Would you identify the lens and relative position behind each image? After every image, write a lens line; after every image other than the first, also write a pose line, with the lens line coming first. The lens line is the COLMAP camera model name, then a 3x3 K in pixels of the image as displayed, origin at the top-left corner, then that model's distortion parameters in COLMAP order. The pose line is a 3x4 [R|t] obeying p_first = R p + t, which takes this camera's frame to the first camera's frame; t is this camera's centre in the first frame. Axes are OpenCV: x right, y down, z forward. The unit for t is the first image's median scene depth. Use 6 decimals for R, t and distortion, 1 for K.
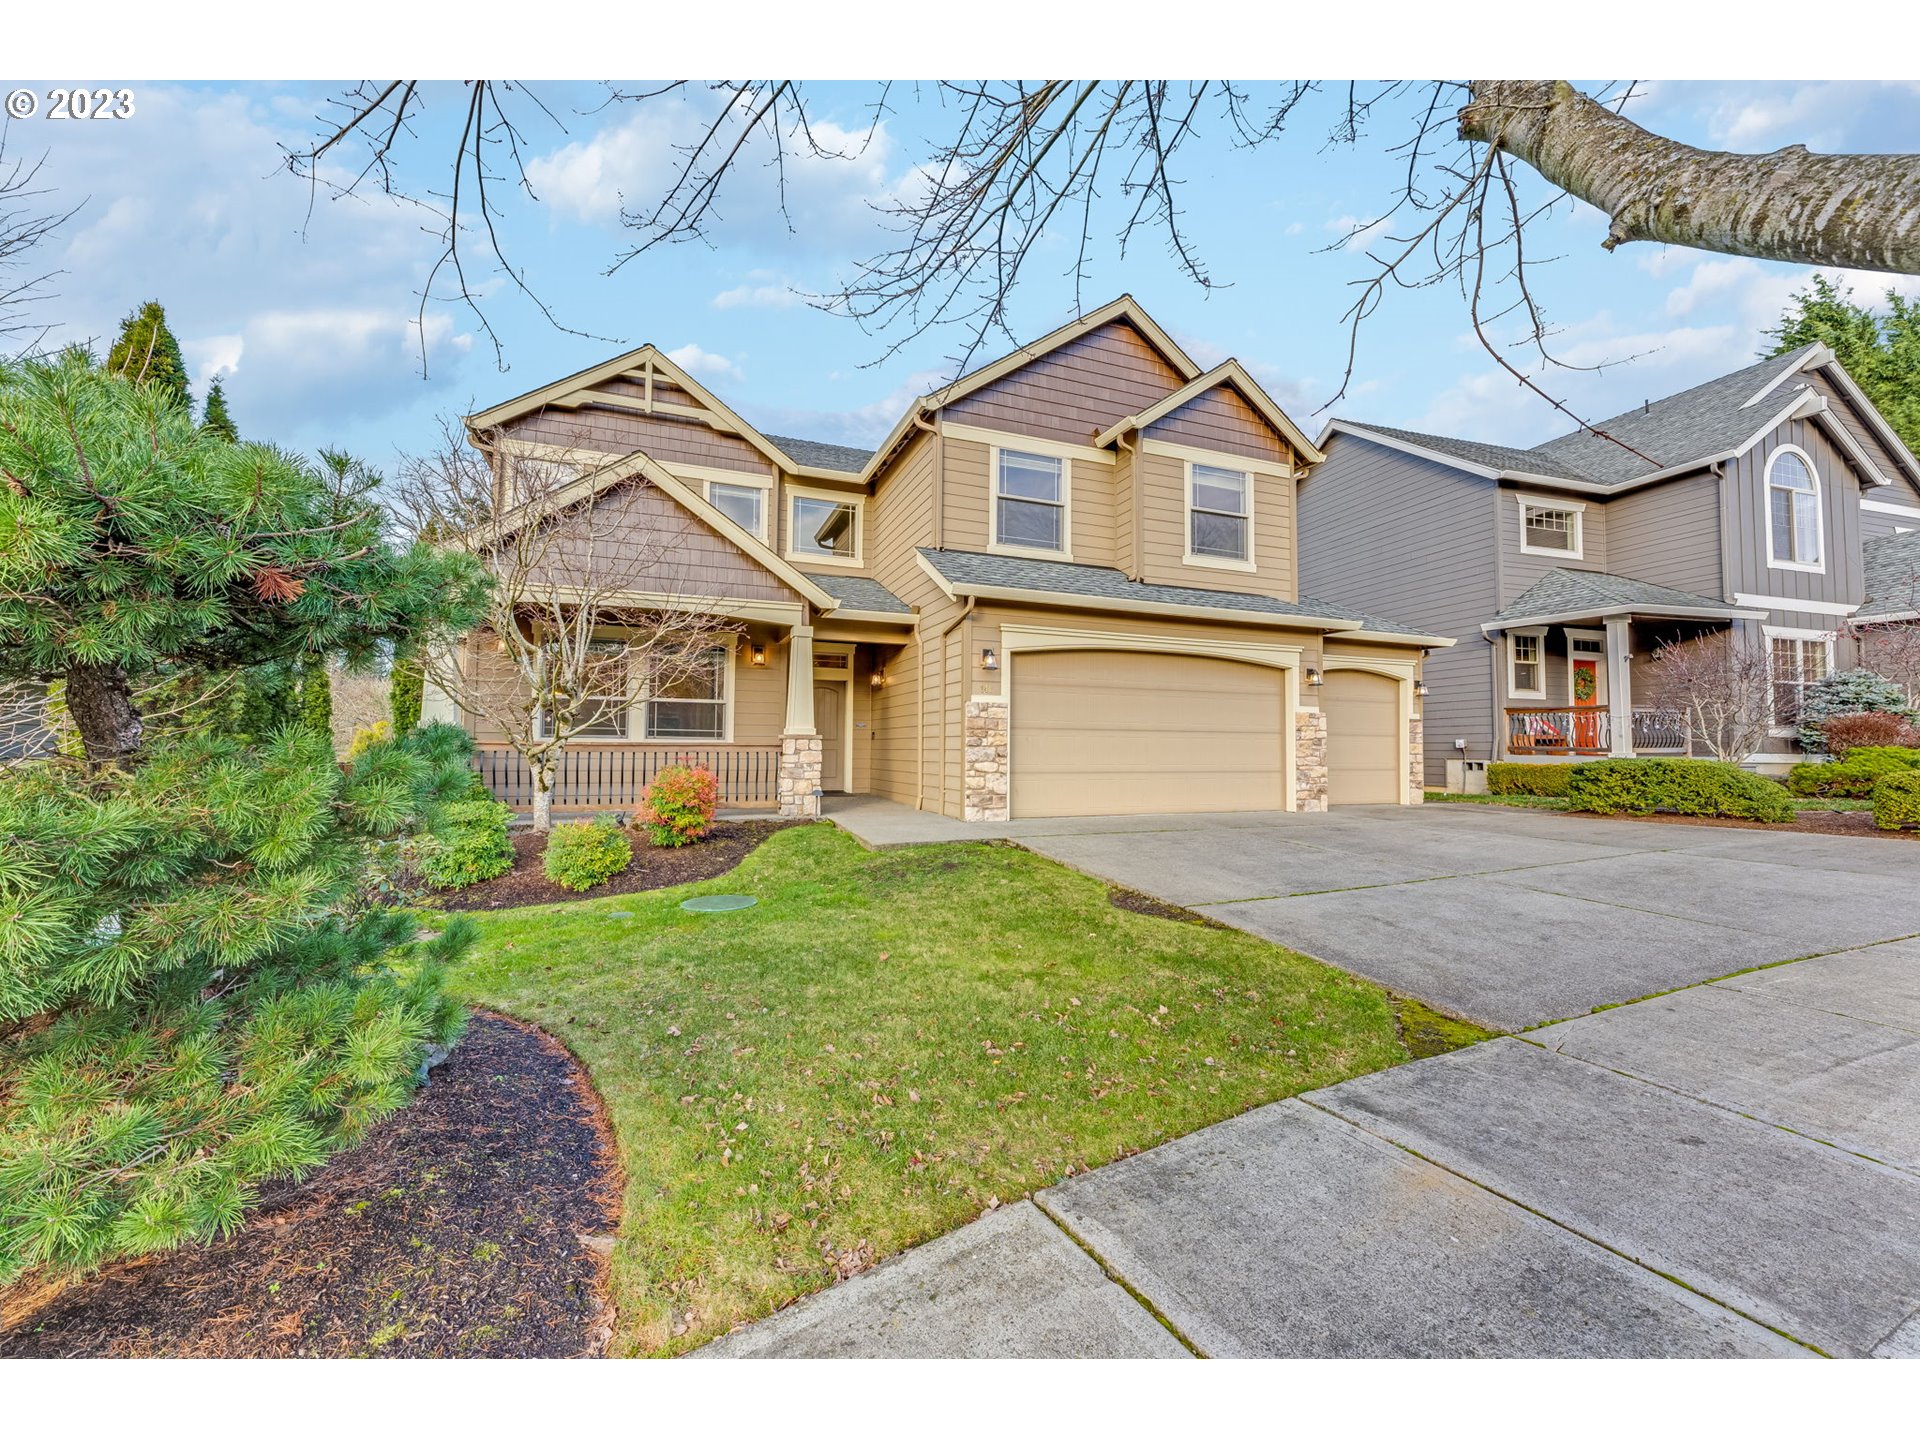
lens RADIAL K [[759.1, 0, 954.1], [0, 759.1, 710.1], [0, 0, 1]] dist [0.001043, 0.000259]
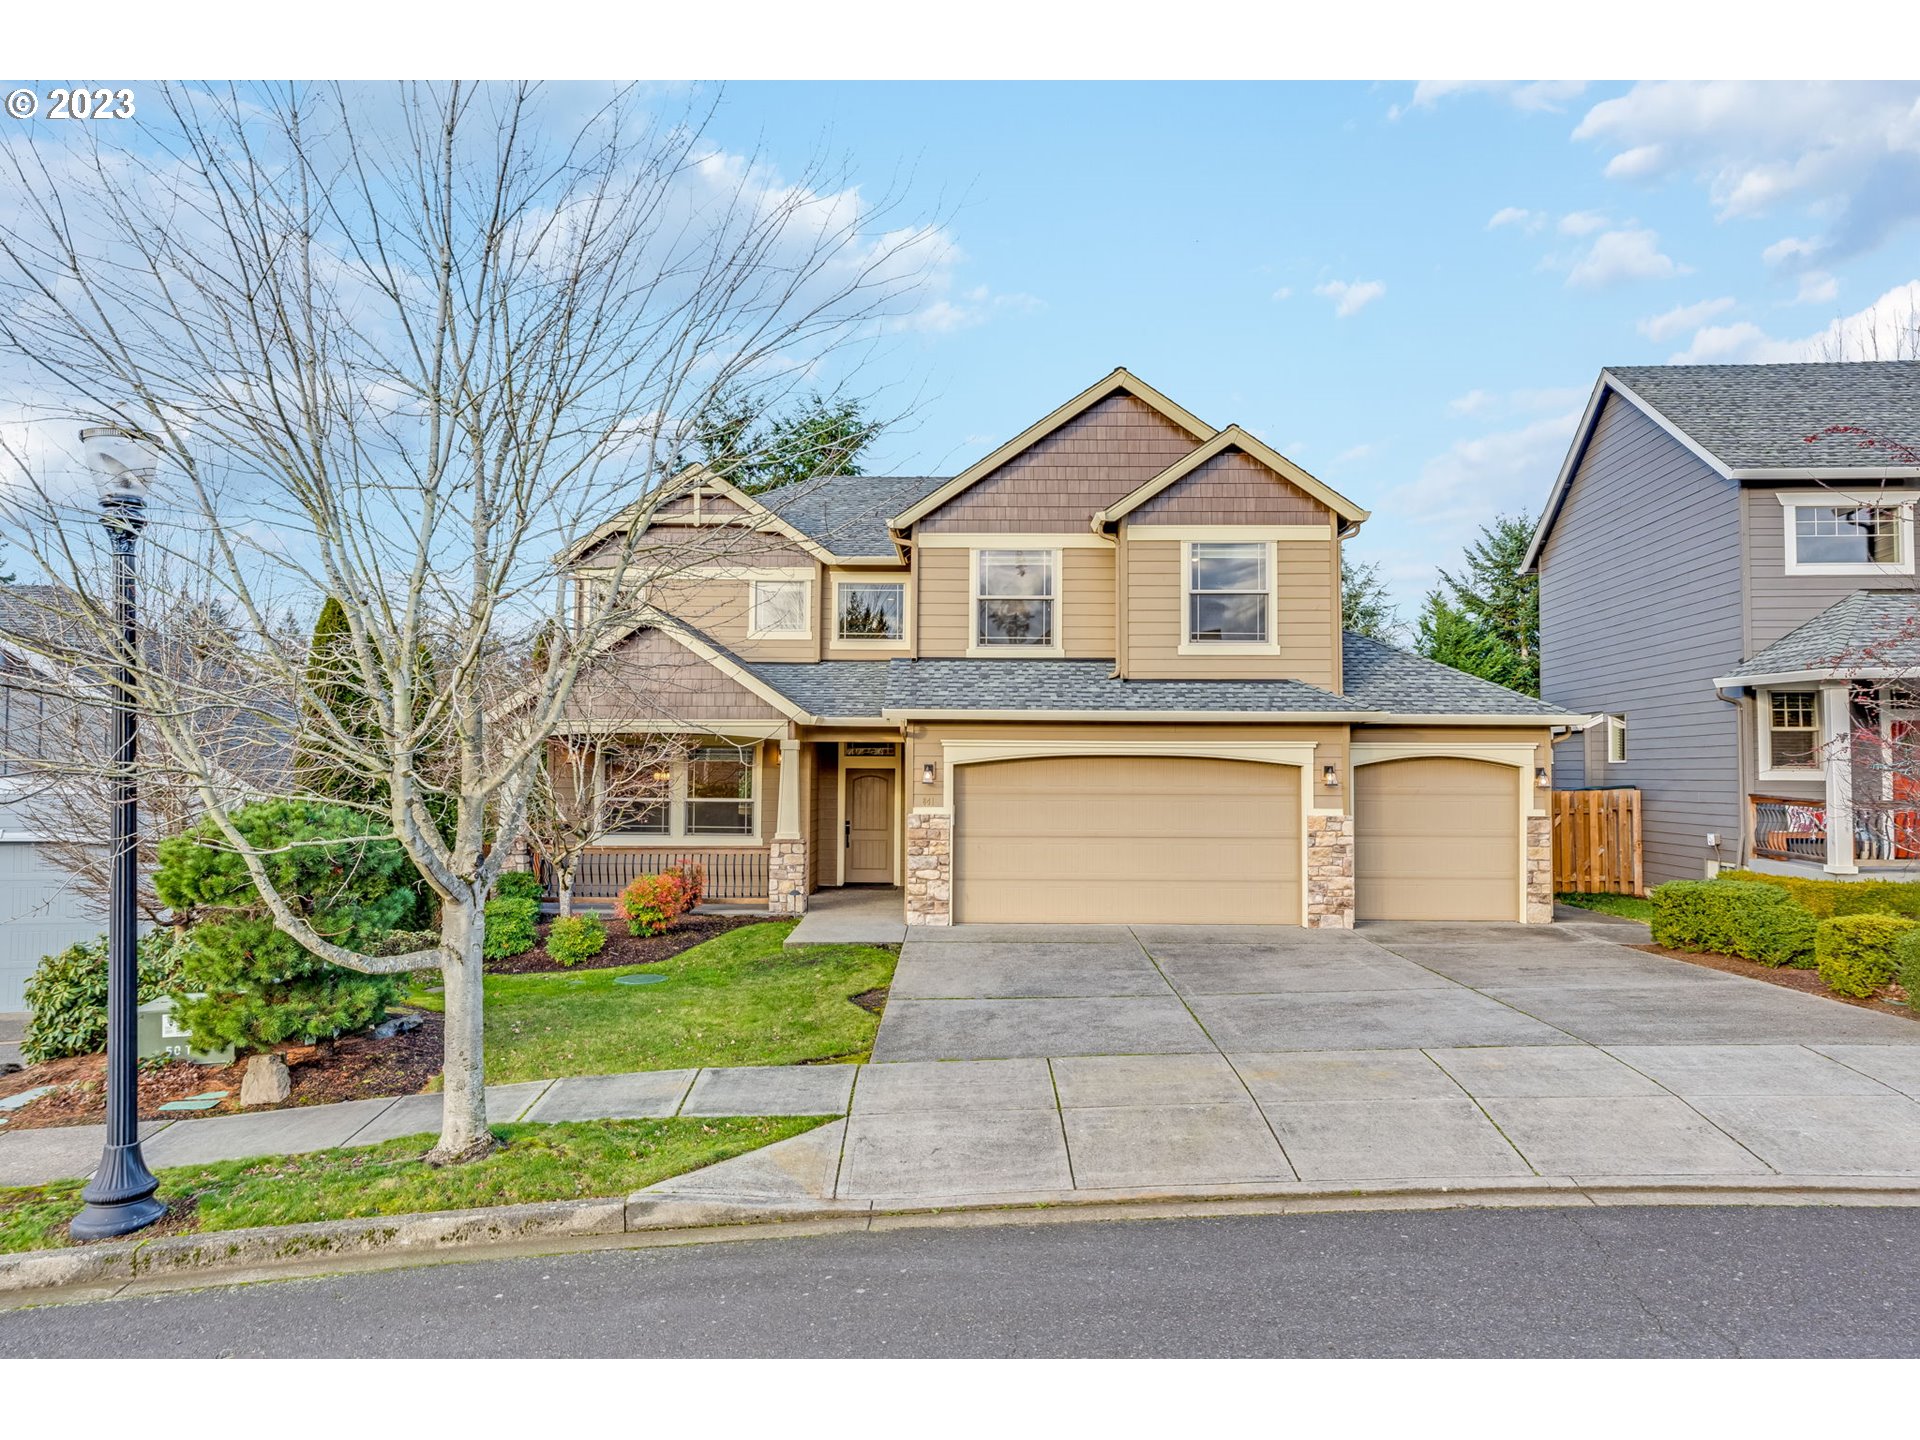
lens RADIAL K [[1271.2, 0, 960.1], [0, 1271.2, 697.9], [0, 0, 1]] dist [0.004800, -0.002065]
pose [[0.924659, -0.023848, -0.380049, 0.645893], [0.021907, 0.999716, -0.009434, -0.131110], [0.380166, 0.000397, 0.924918, -0.540018]]
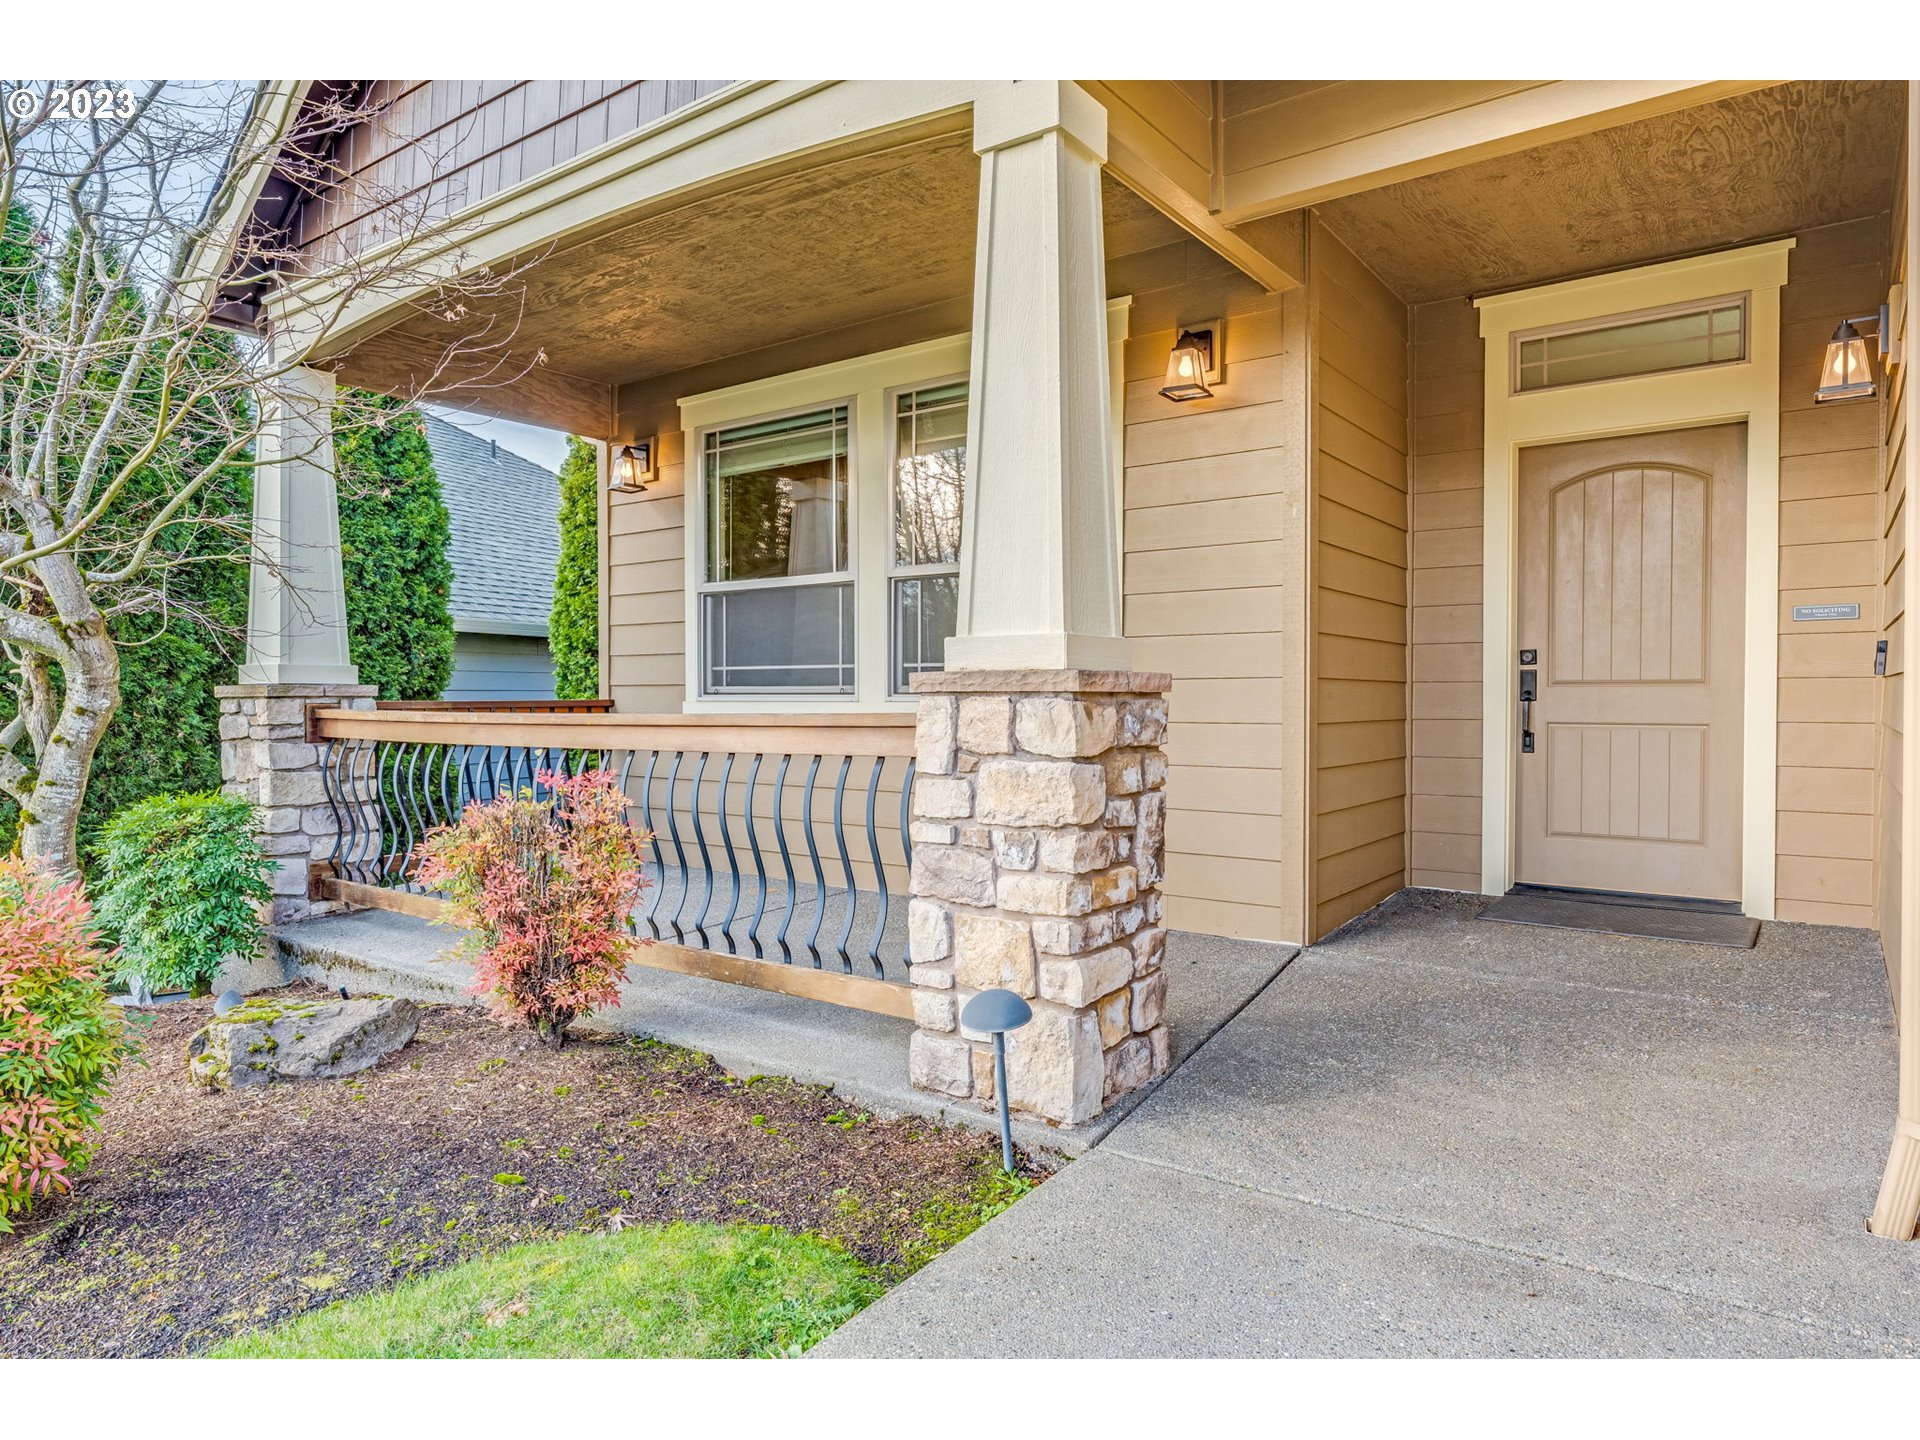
lens RADIAL K [[1271.2, 0, 960.1], [0, 1271.2, 697.9], [0, 0, 1]] dist [0.004800, -0.002065]
pose [[0.552329, -0.004670, -0.833613, 0.047313], [0.053673, 0.998109, 0.029970, 0.025085], [0.831897, -0.061296, 0.551535, 0.710149]]
